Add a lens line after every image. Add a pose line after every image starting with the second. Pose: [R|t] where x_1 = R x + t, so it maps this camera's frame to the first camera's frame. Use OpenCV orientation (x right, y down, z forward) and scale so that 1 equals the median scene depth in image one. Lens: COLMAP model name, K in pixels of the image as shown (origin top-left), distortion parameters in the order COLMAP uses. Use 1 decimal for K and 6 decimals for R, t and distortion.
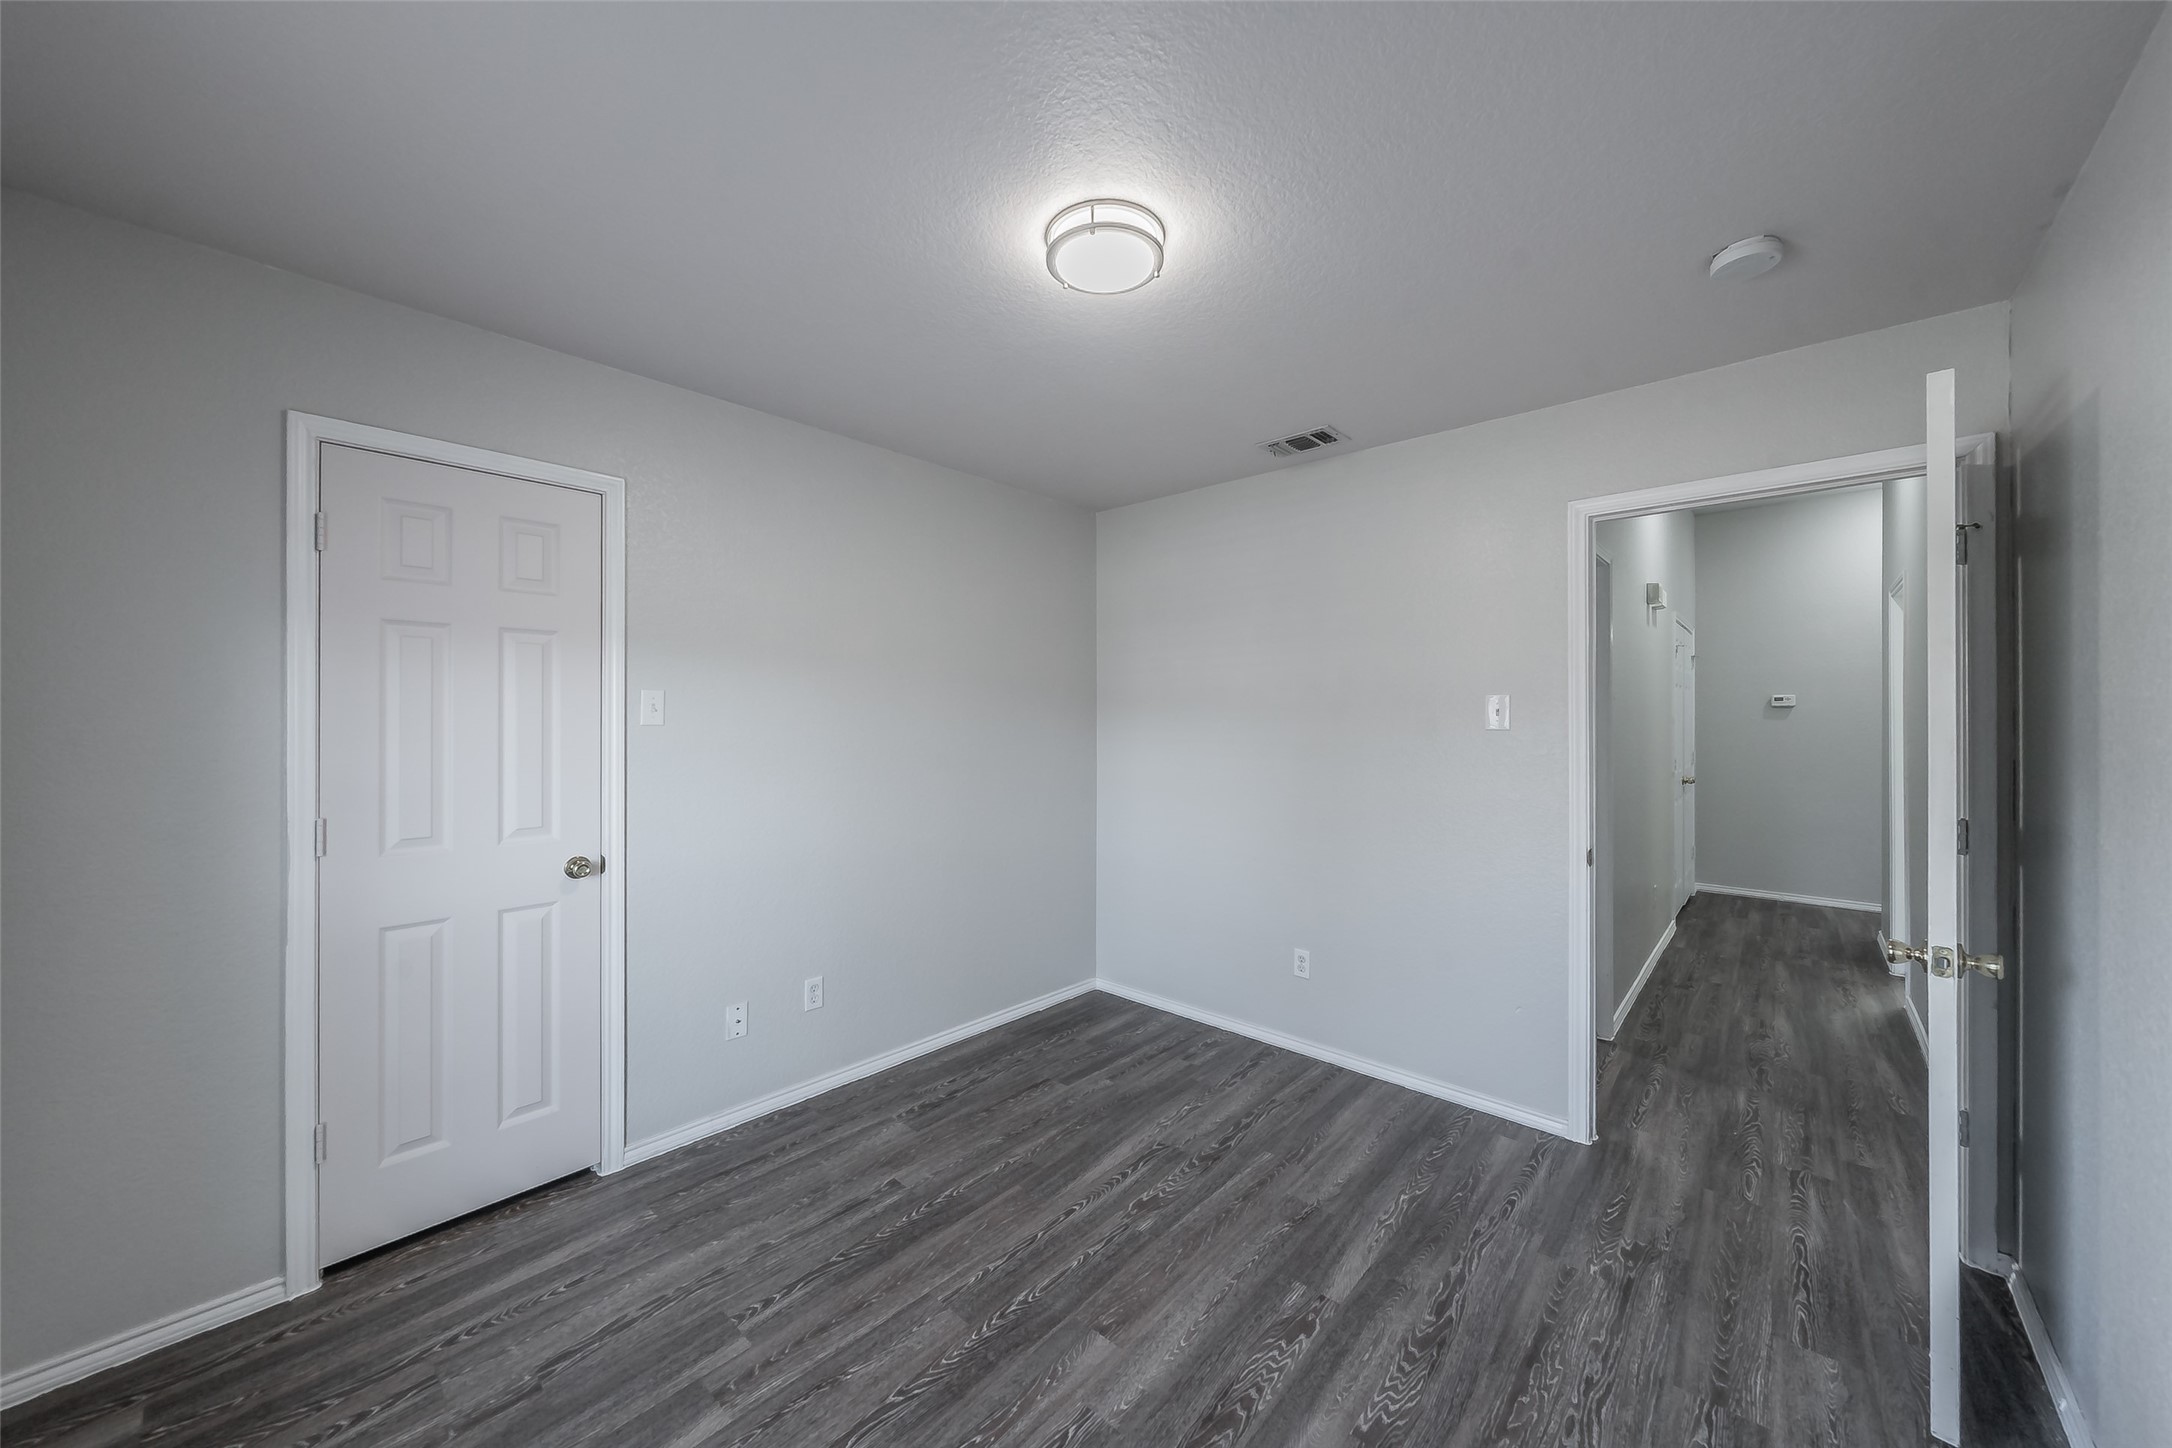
lens RADIAL K [[776.9, 0, 1086.0], [0, 776.9, 724.0], [0, 0, 1]] dist [-0.000589, -0.000133]
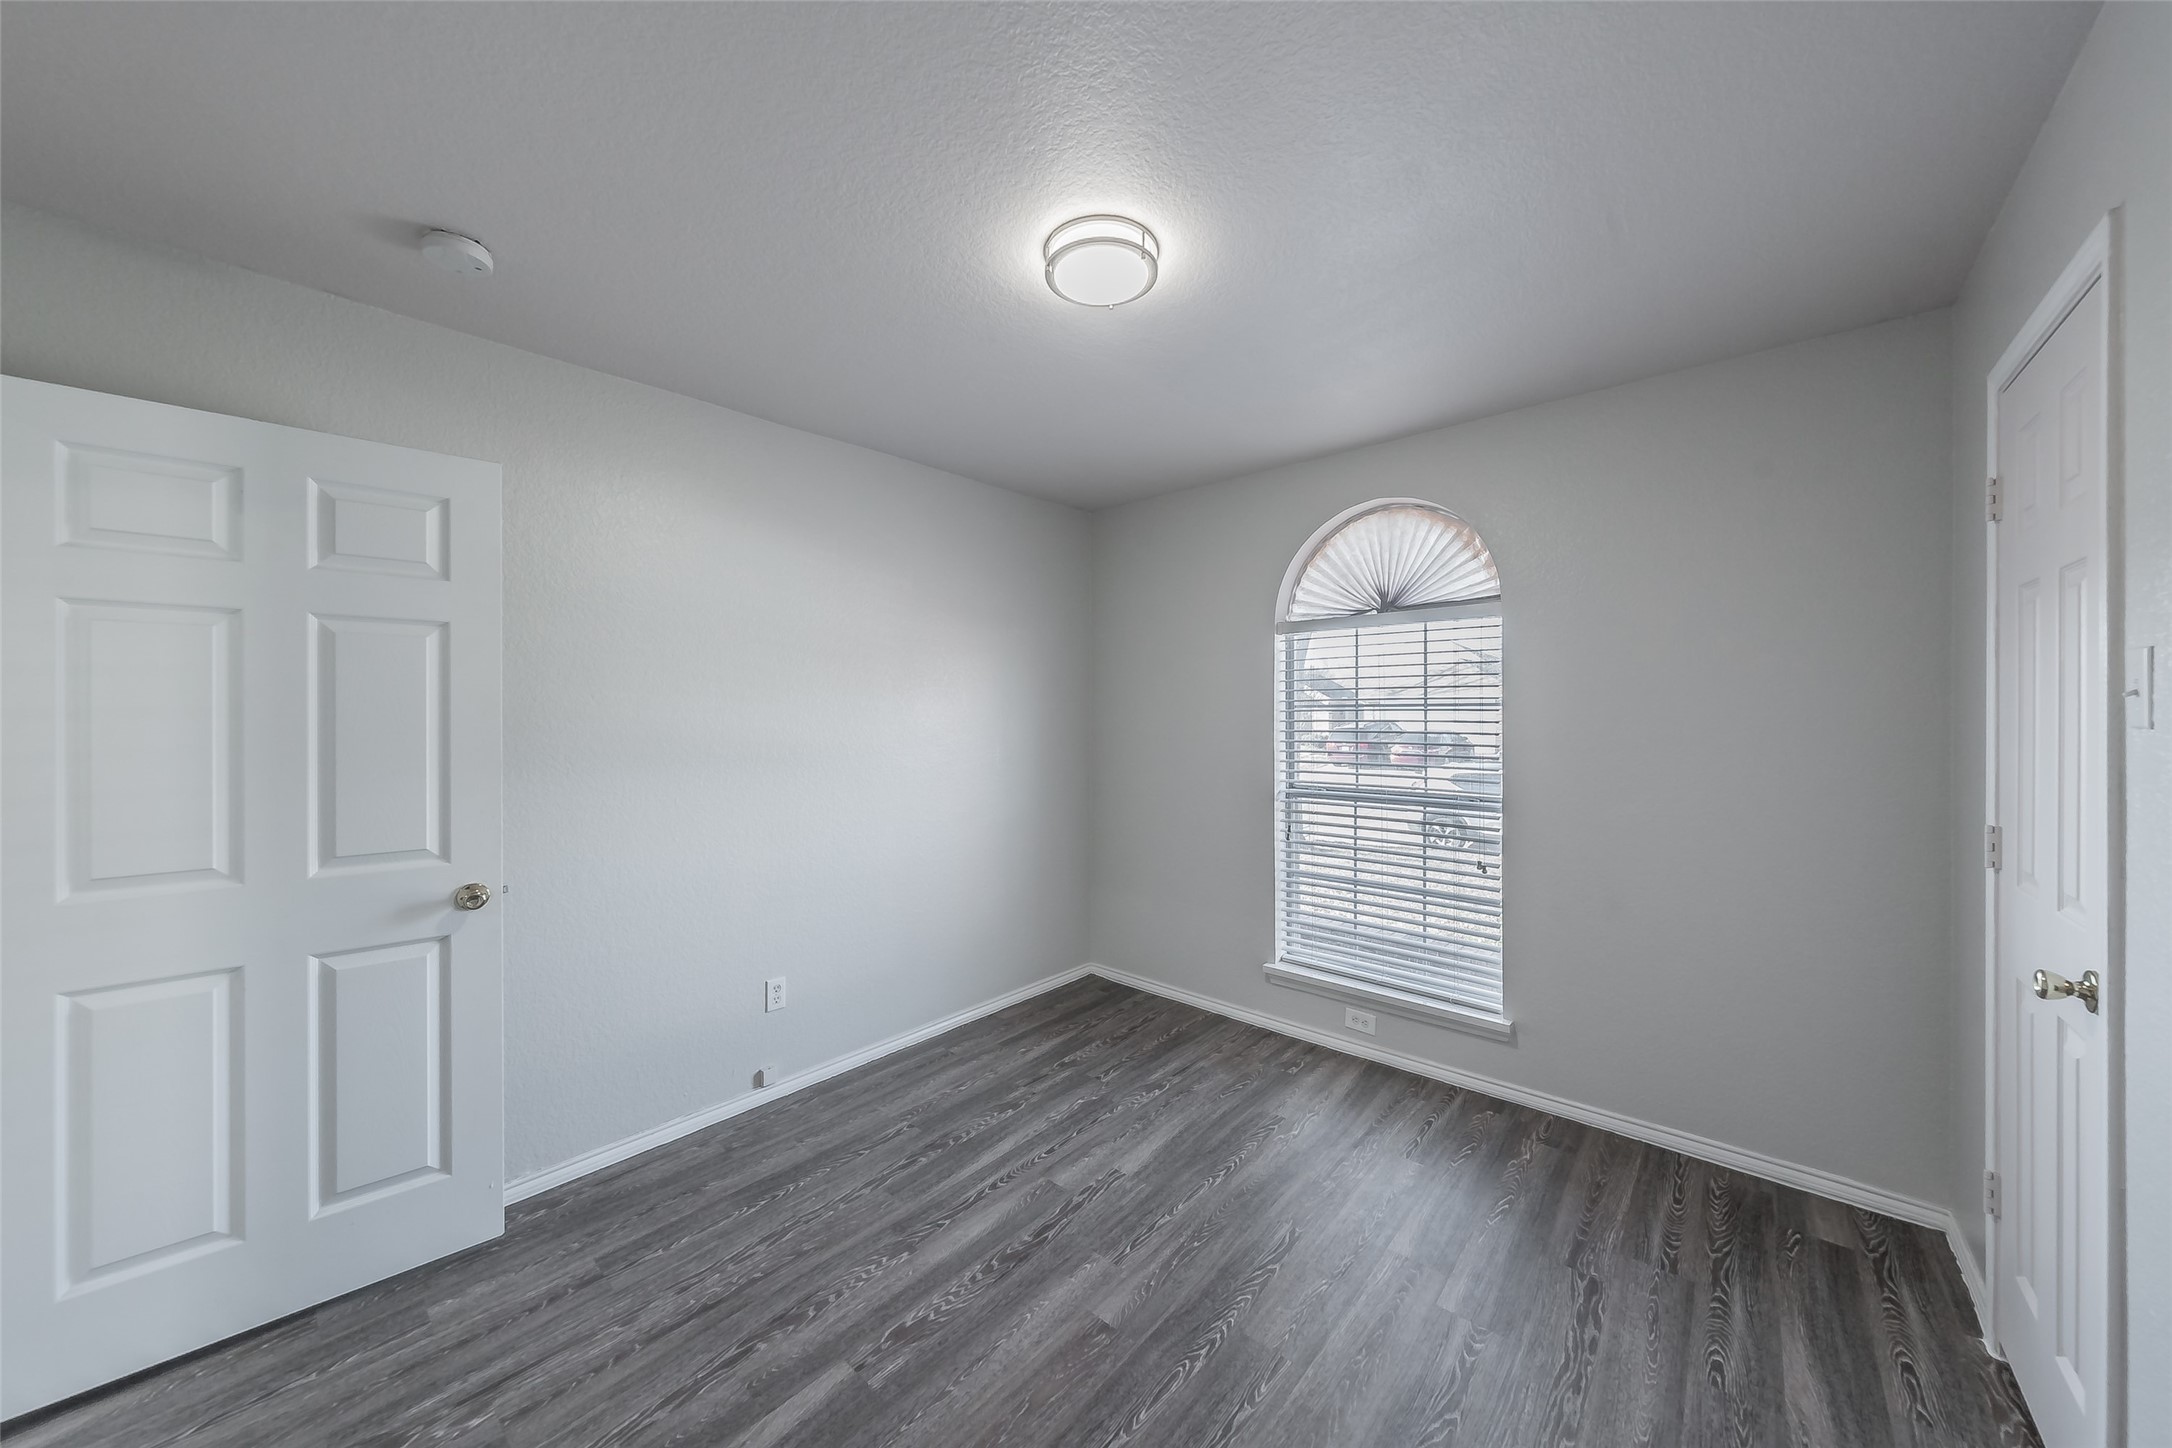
lens RADIAL K [[753.9, 0, 1094.7], [0, 753.9, 719.9], [0, 0, 1]] dist [0.001670, 0.000083]
pose [[-0.999804, 0.002951, -0.019581, 0.048689], [0.002601, 0.999837, 0.017872, -0.015632], [0.019630, 0.017818, -0.999649, 1.823114]]
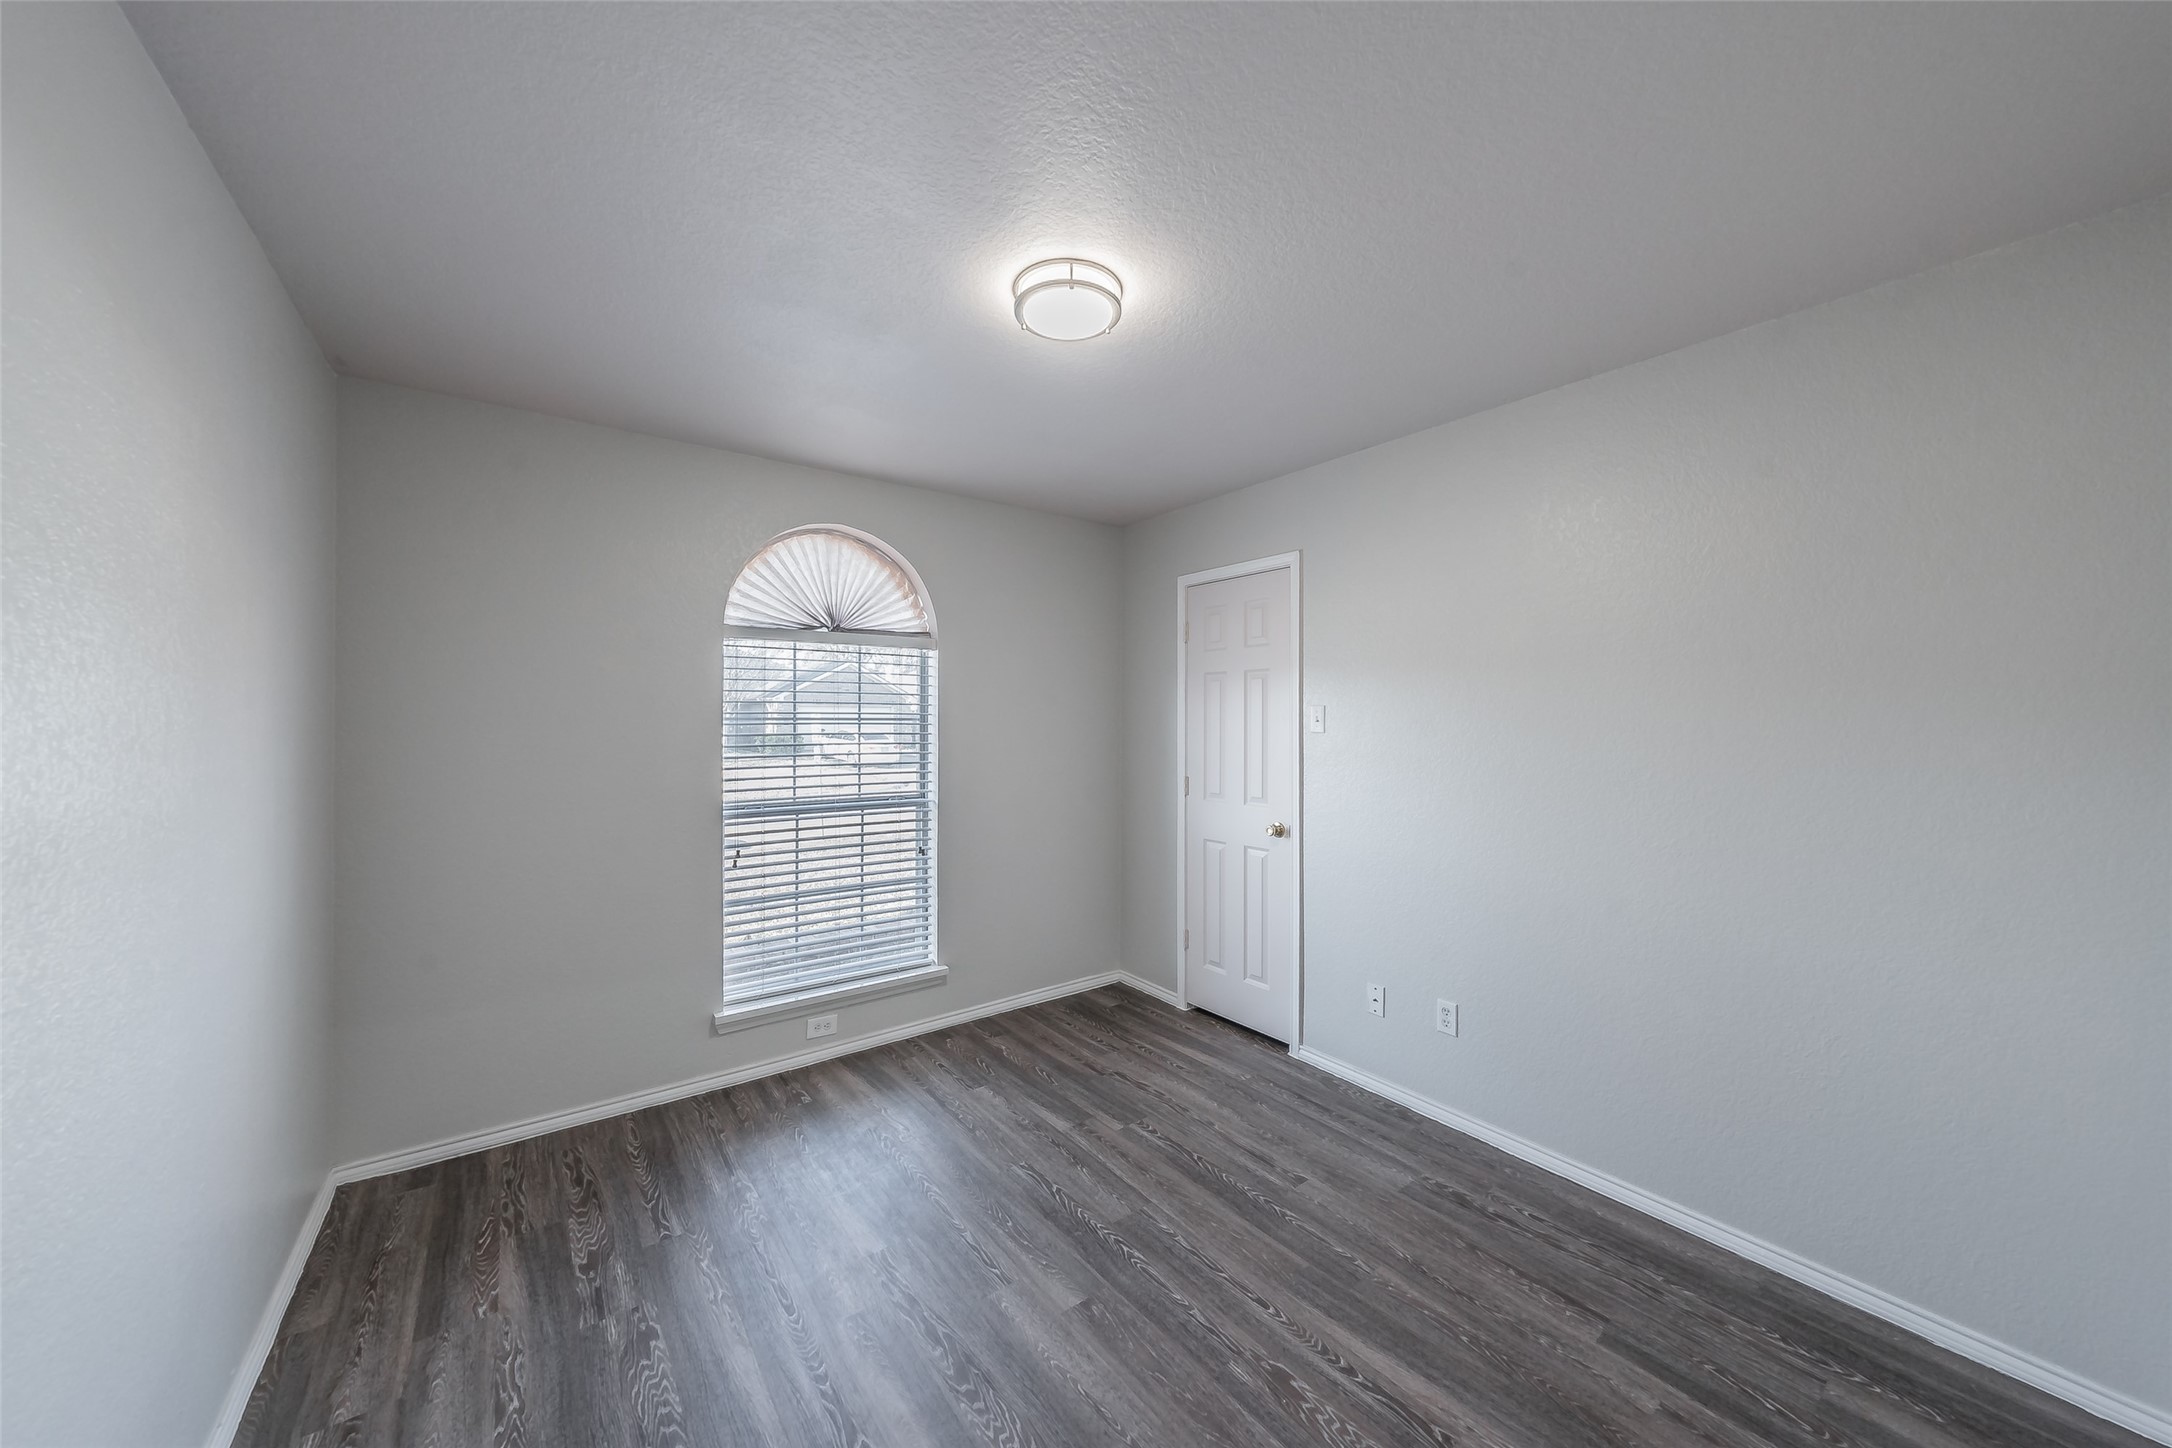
lens RADIAL K [[755.3, 0, 1083.5], [0, 755.3, 726.0], [0, 0, 1]] dist [0.001026, -0.000098]
pose [[-0.193710, 0.004978, -0.981046, 0.965101], [-0.009348, 0.999932, 0.006919, -0.017538], [0.981014, 0.010511, -0.193650, 1.109621]]
